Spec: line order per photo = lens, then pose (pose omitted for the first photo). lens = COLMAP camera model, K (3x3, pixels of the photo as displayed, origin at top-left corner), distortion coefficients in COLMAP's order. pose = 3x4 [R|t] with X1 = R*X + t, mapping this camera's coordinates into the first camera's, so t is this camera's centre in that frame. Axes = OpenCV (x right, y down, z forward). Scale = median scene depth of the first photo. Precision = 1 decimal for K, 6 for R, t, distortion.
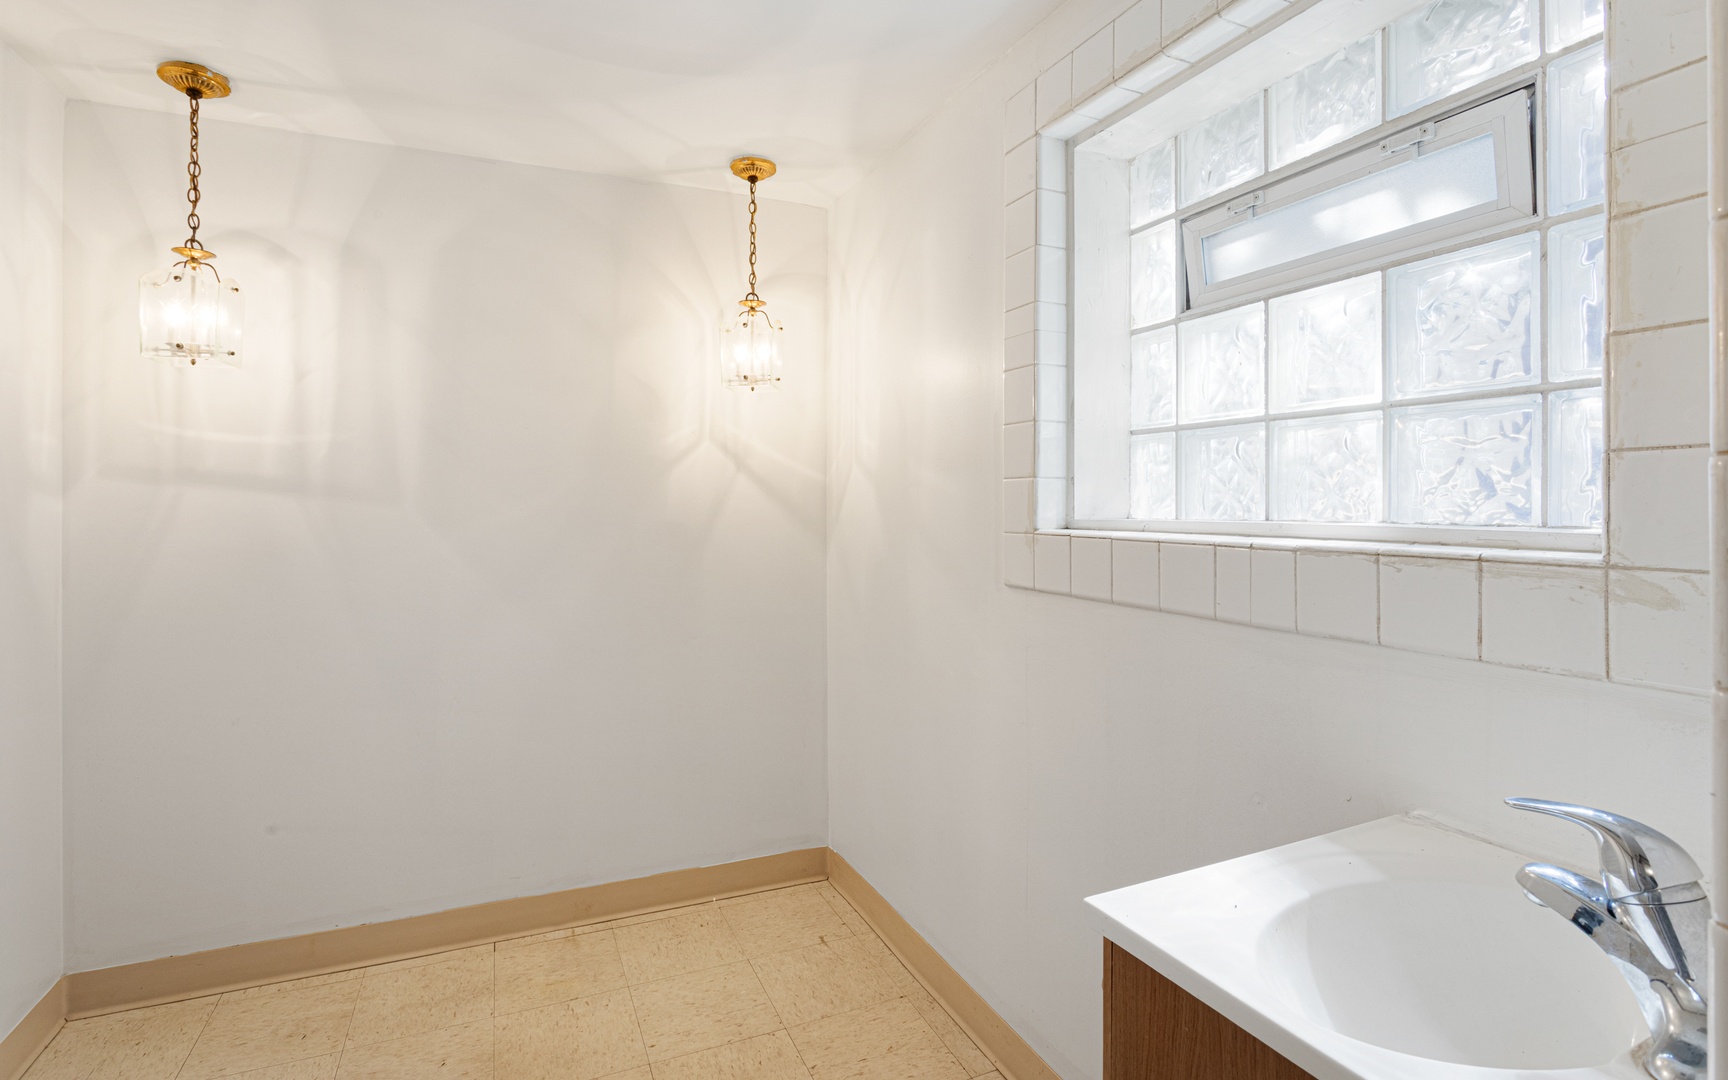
lens RADIAL K [[857.2, 0, 848.0], [0, 857.2, 520.7], [0, 0, 1]] dist [-0.012876, 0.000672]
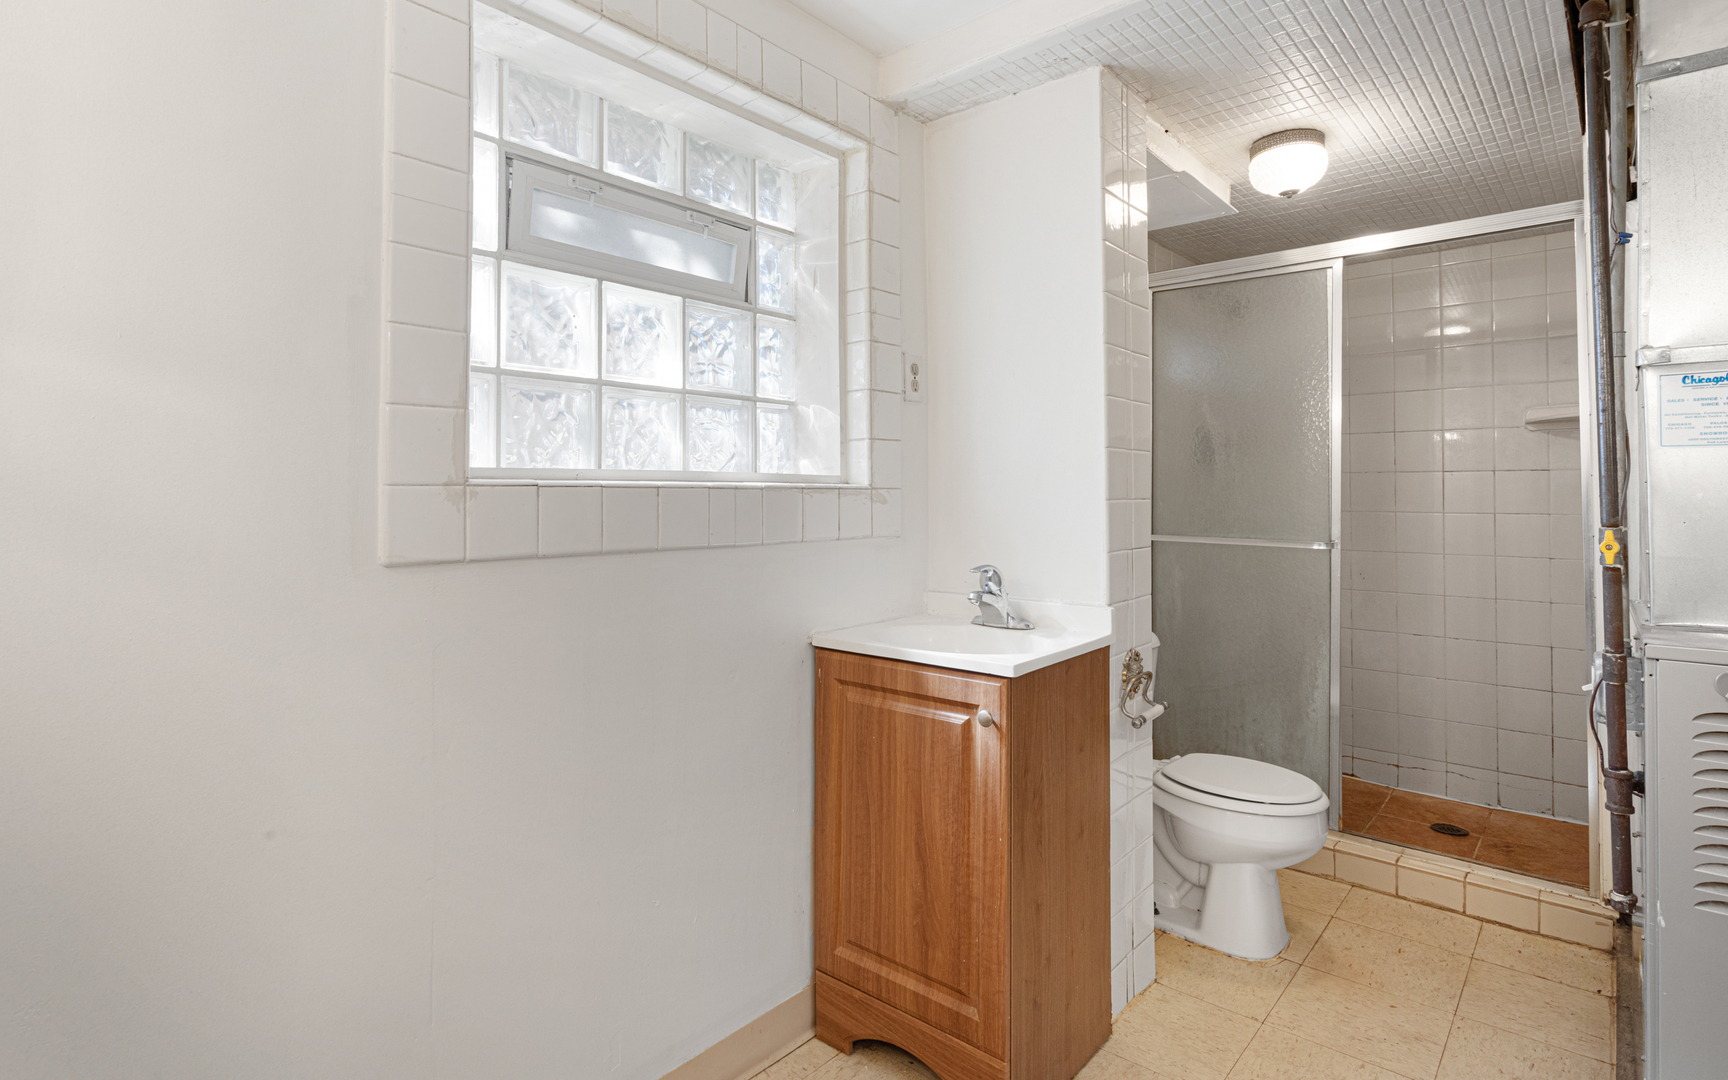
lens RADIAL K [[832.3, 0, 863.7], [0, 832.3, 482.7], [0, 0, 1]] dist [-0.015106, 0.000225]
pose [[-0.438529, 0.011959, 0.898637, -0.717897], [0.021295, 0.999769, -0.002913, 0.028343], [-0.898465, 0.017859, -0.438682, 1.260339]]
